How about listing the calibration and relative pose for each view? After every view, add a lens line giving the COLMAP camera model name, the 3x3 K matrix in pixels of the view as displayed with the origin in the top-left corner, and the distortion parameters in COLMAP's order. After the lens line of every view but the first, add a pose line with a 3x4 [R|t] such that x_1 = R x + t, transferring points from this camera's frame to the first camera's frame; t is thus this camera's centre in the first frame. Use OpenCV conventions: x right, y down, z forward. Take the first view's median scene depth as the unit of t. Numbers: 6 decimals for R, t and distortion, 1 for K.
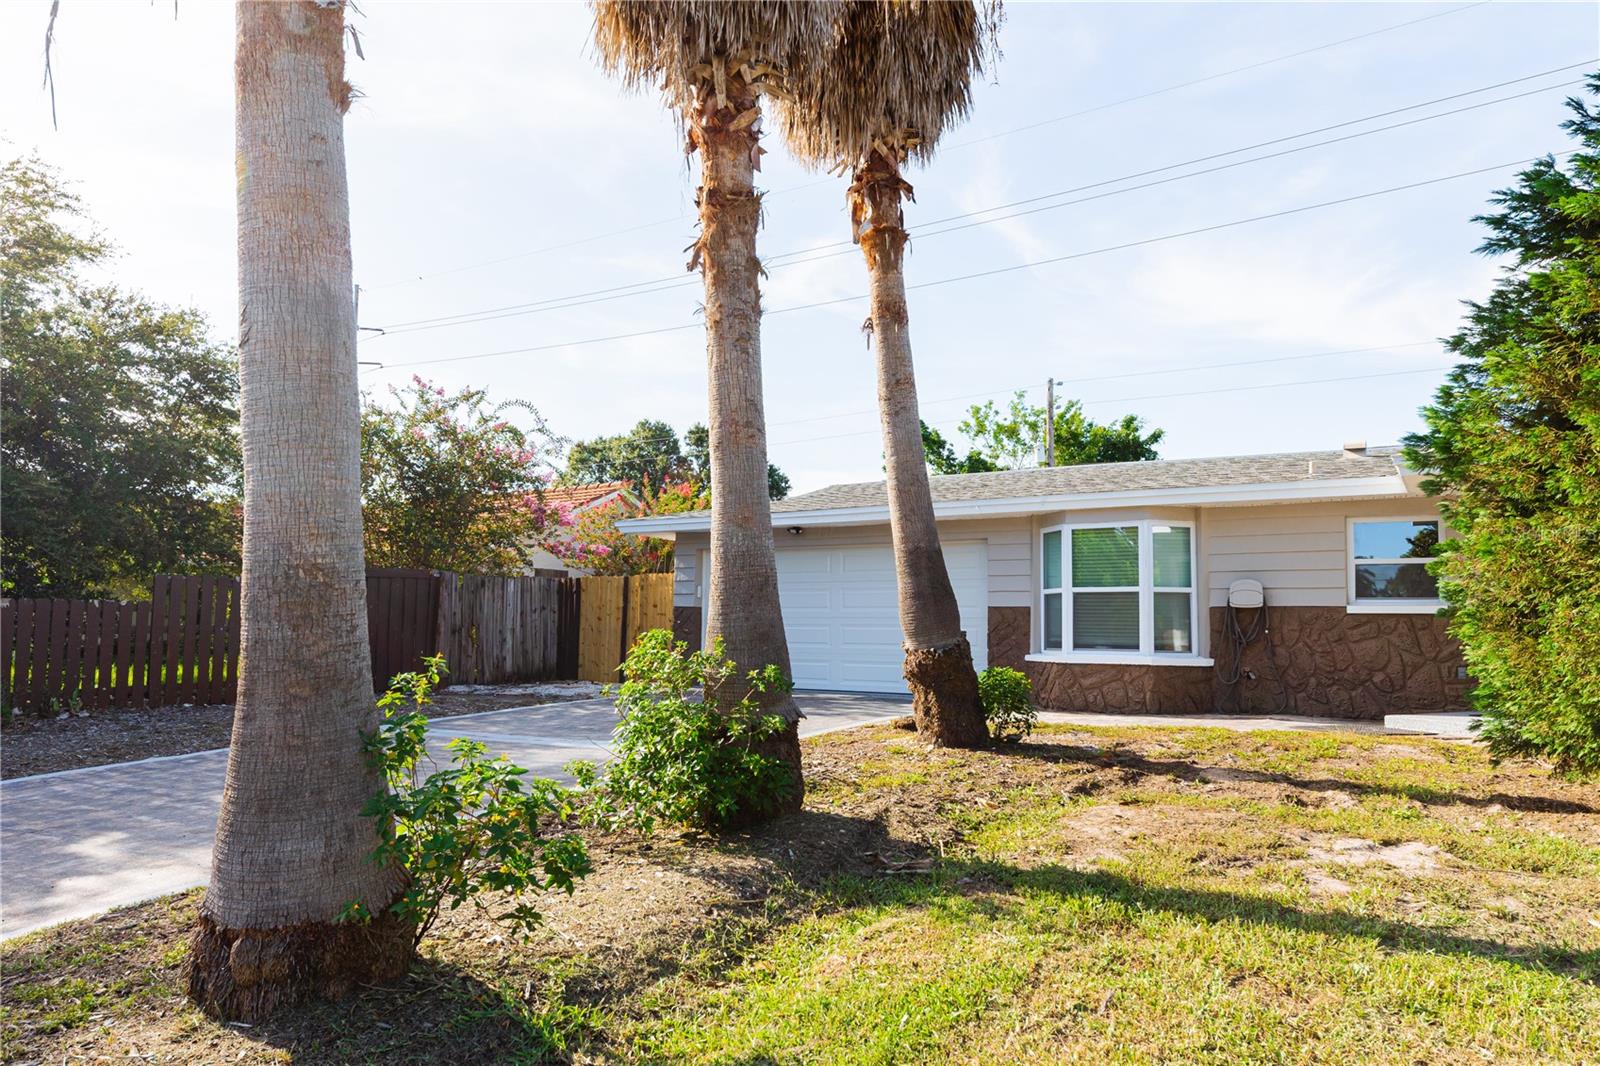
lens RADIAL K [[1079.4, 0, 804.5], [0, 1079.4, 547.9], [0, 0, 1]] dist [0.012124, 0.001456]
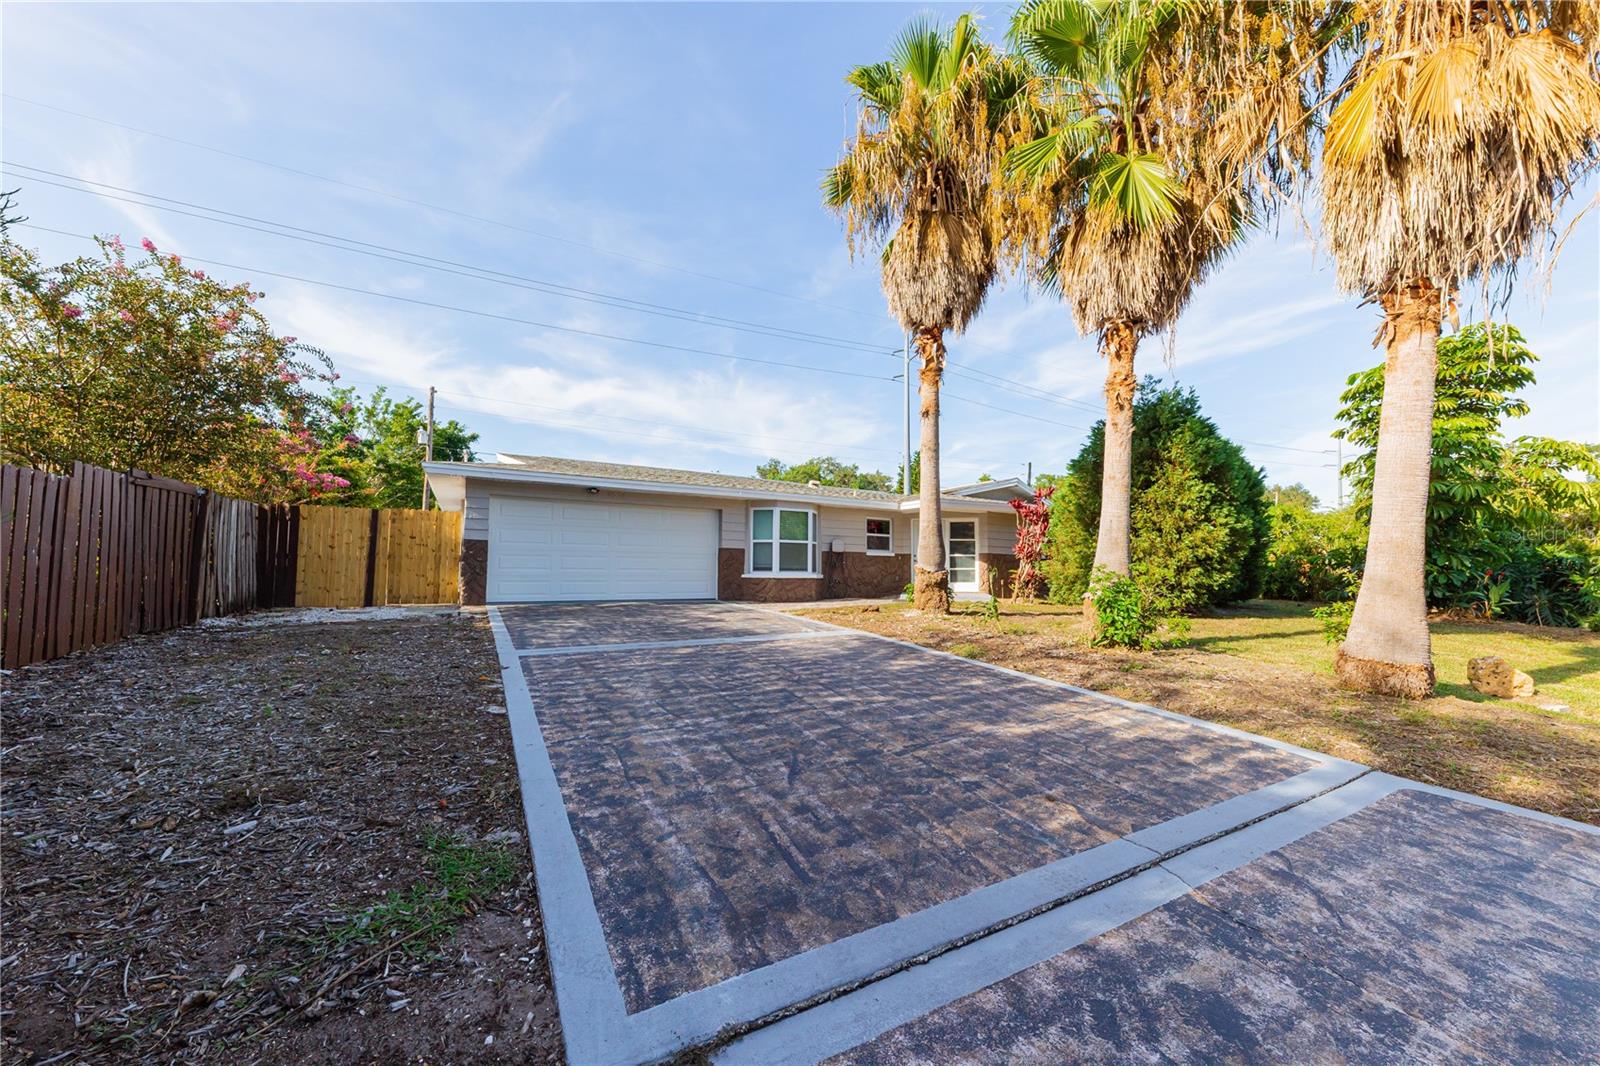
lens RADIAL K [[594.2, 0, 809.4], [0, 594.2, 546.1], [0, 0, 1]] dist [0.002396, 0.000043]
pose [[0.457703, 0.027077, 0.888693, -0.575661], [-0.075013, 0.997148, 0.008253, 0.029438], [-0.885935, -0.070441, 0.458429, 0.380335]]
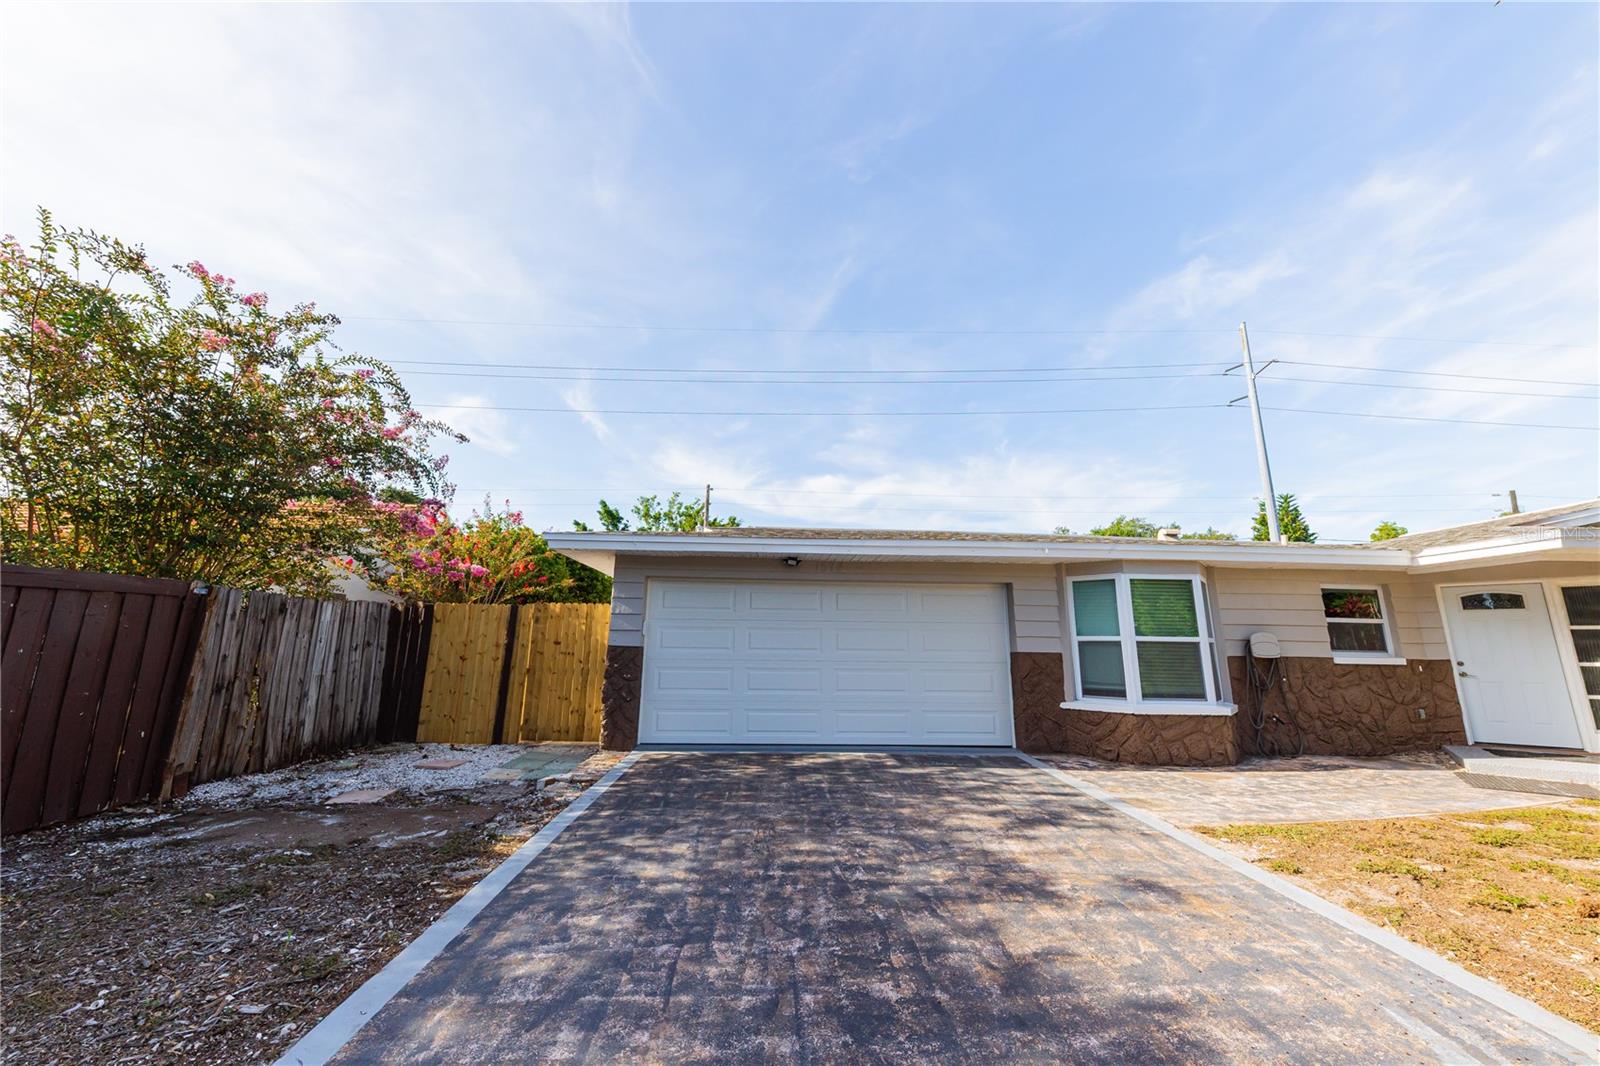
lens RADIAL K [[572.5, 0, 792.2], [0, 572.5, 534.0], [0, 0, 1]] dist [0.008282, -0.000157]
pose [[0.828135, 0.107195, 0.550183, -0.270471], [-0.046541, 0.991304, -0.123088, 0.019331], [-0.558593, 0.076327, 0.825922, 0.608993]]
